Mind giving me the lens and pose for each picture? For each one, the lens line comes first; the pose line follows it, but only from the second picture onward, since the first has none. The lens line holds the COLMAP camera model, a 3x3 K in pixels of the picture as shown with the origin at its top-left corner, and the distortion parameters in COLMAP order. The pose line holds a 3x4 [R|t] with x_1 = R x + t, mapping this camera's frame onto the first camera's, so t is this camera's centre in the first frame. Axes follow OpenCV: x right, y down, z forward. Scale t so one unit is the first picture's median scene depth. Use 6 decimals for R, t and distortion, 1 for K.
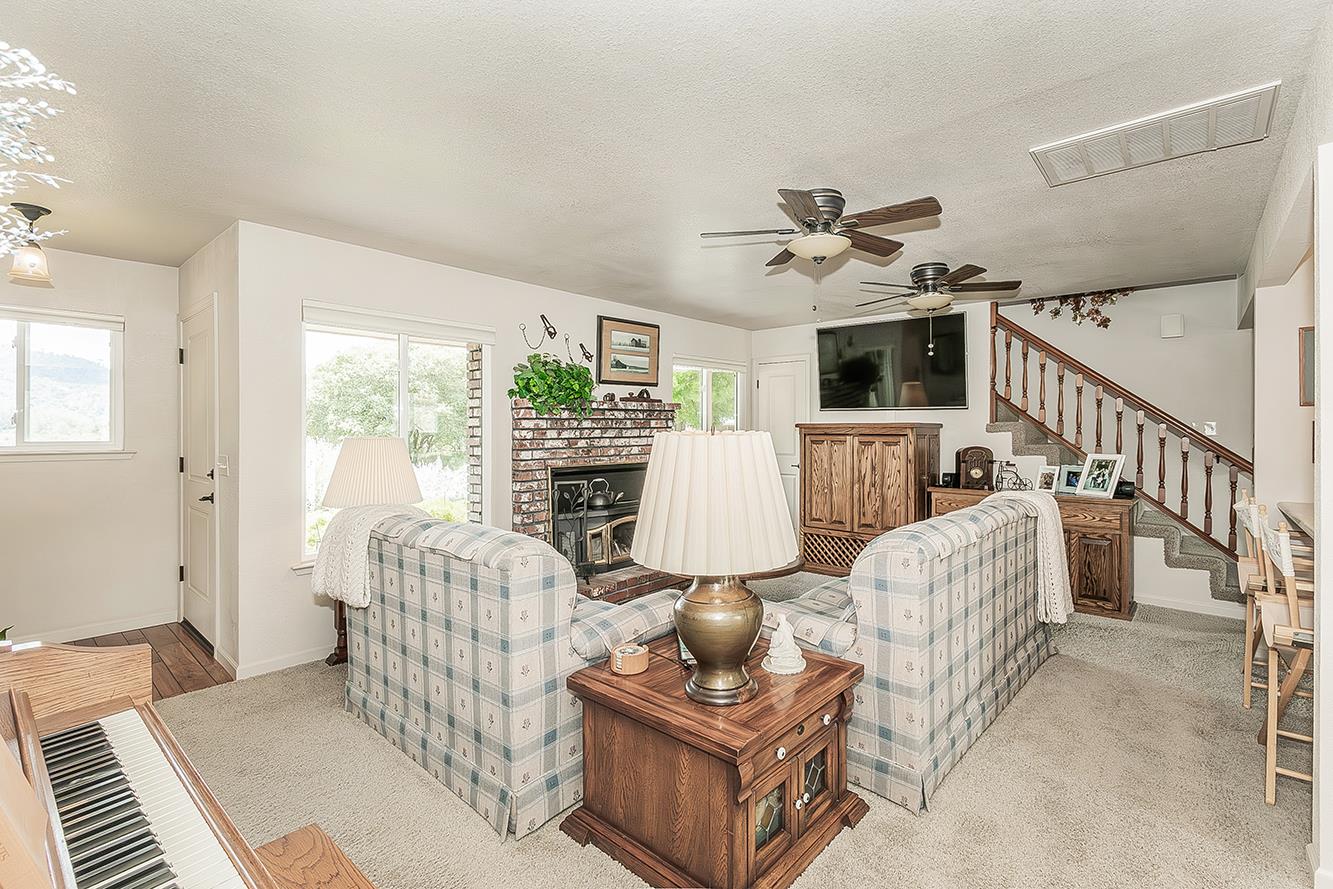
lens RADIAL K [[603.9, 0, 683.2], [0, 603.9, 428.6], [0, 0, 1]] dist [-0.019813, -0.000021]
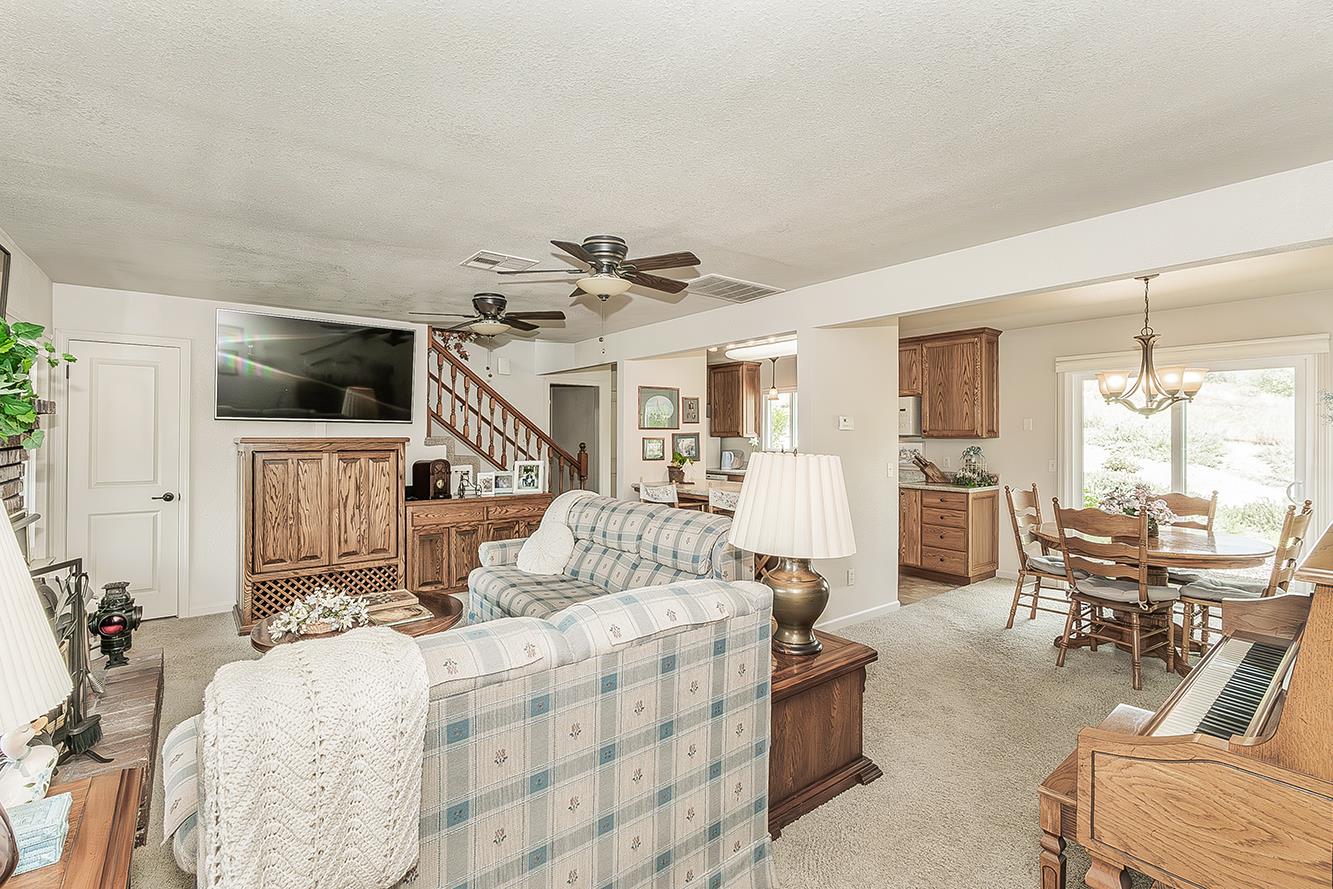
lens RADIAL K [[603.9, 0, 683.2], [0, 603.9, 428.6], [0, 0, 1]] dist [-0.019813, -0.000021]
pose [[0.173377, 0.009297, 0.984812, -0.478322], [-0.001382, 0.999957, -0.009197, -0.014847], [-0.984855, 0.000233, 0.173382, 0.366570]]
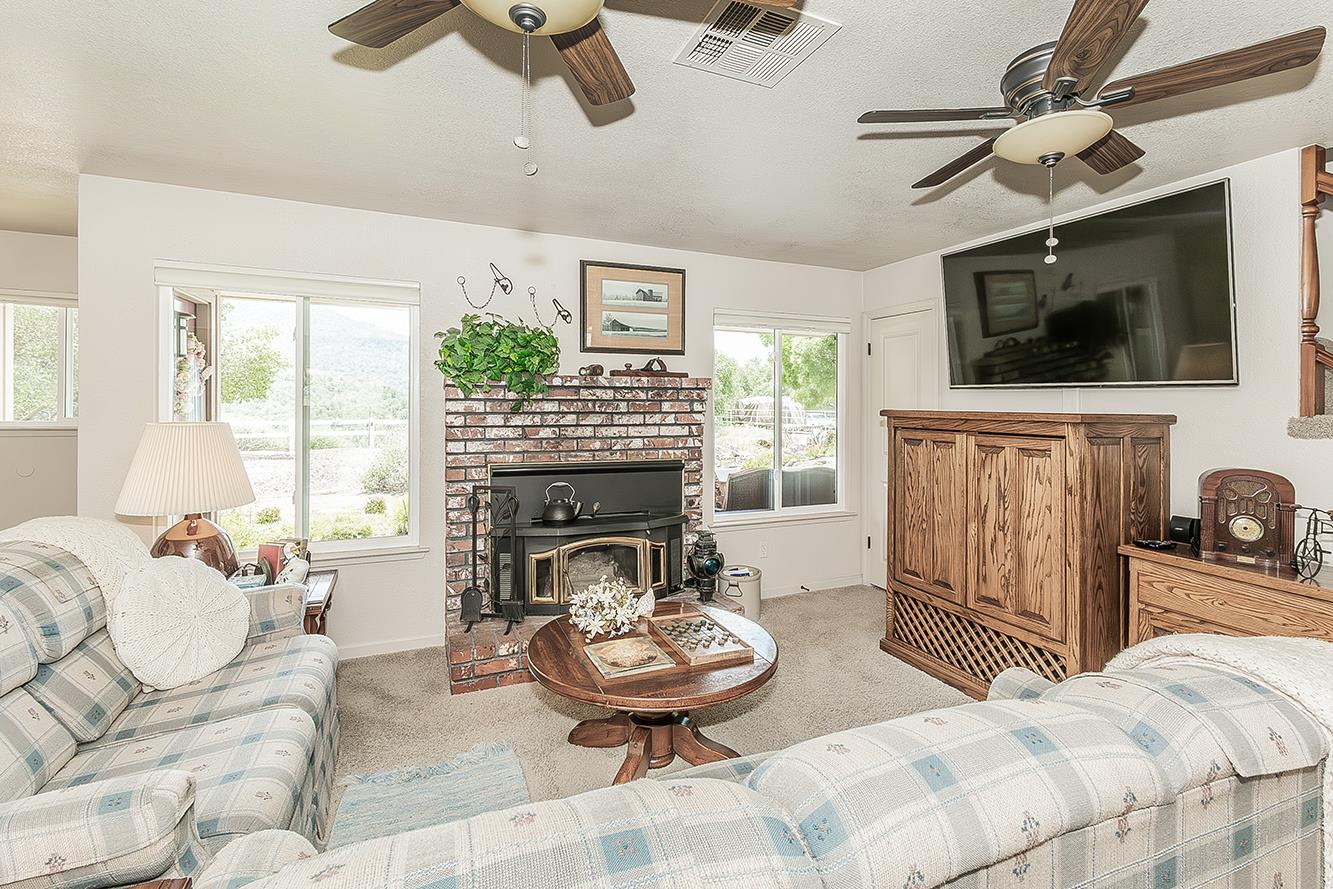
lens RADIAL K [[599.3, 0, 668.6], [0, 599.3, 397.0], [0, 0, 1]] dist [0.000596, 0.000160]
pose [[0.902310, 0.006378, -0.431041, 0.275854], [-0.011952, 0.999876, -0.010225, -0.013445], [0.430923, 0.014378, 0.902274, 0.387338]]
